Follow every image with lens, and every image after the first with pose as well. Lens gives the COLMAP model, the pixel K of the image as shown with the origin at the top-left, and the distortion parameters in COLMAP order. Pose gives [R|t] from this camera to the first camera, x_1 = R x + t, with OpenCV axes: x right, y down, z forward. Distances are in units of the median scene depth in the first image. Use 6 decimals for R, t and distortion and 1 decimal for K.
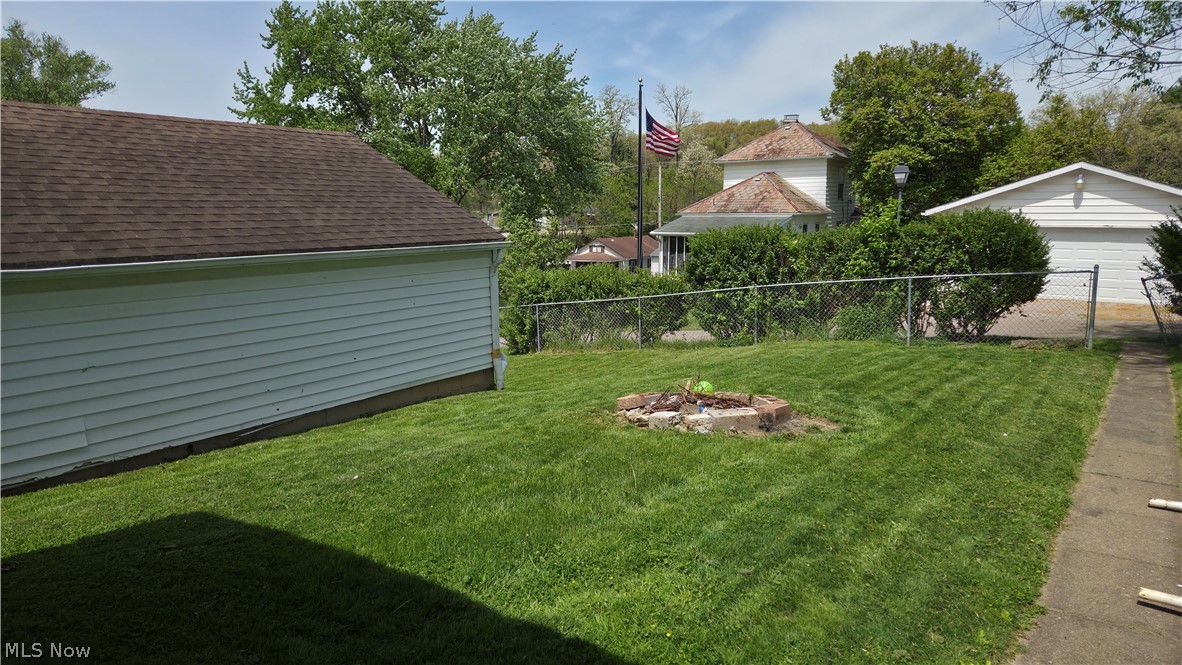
lens RADIAL K [[765.9, 0, 591.0], [0, 765.9, 332.5], [0, 0, 1]] dist [0.076673, -0.065873]
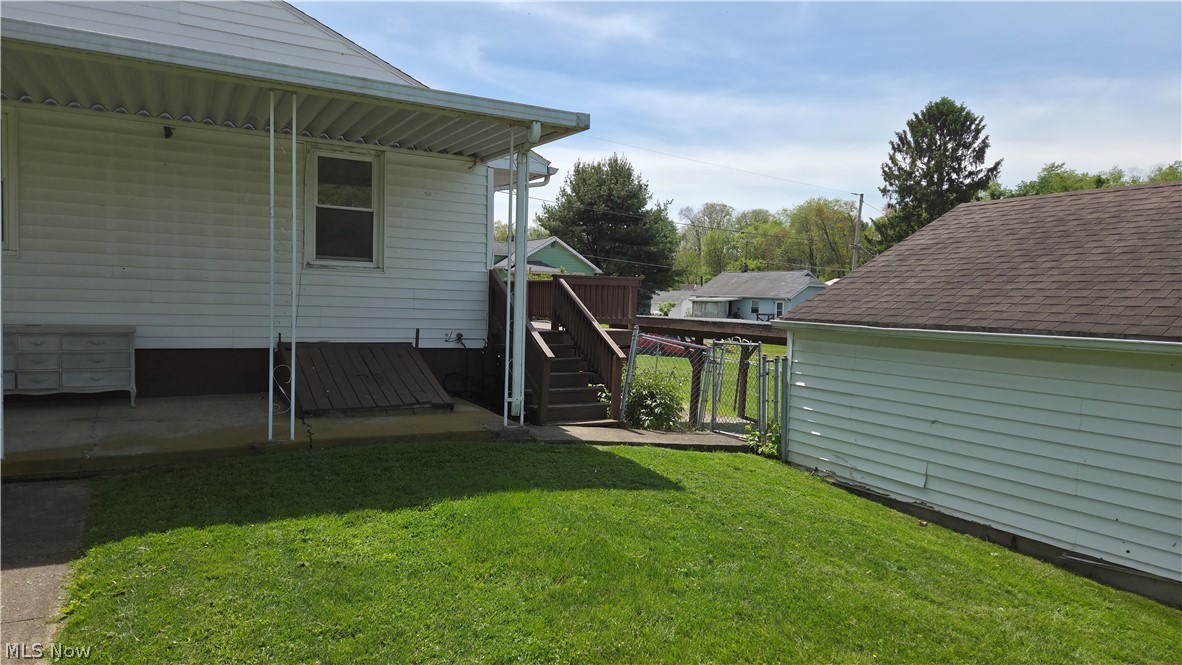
lens RADIAL K [[765.9, 0, 591.0], [0, 765.9, 332.5], [0, 0, 1]] dist [0.076673, -0.065873]
pose [[-0.410327, 0.044952, -0.910830, 0.535833], [-0.164756, 0.978695, 0.122523, -0.125924], [0.896932, 0.200339, -0.394178, 0.932415]]
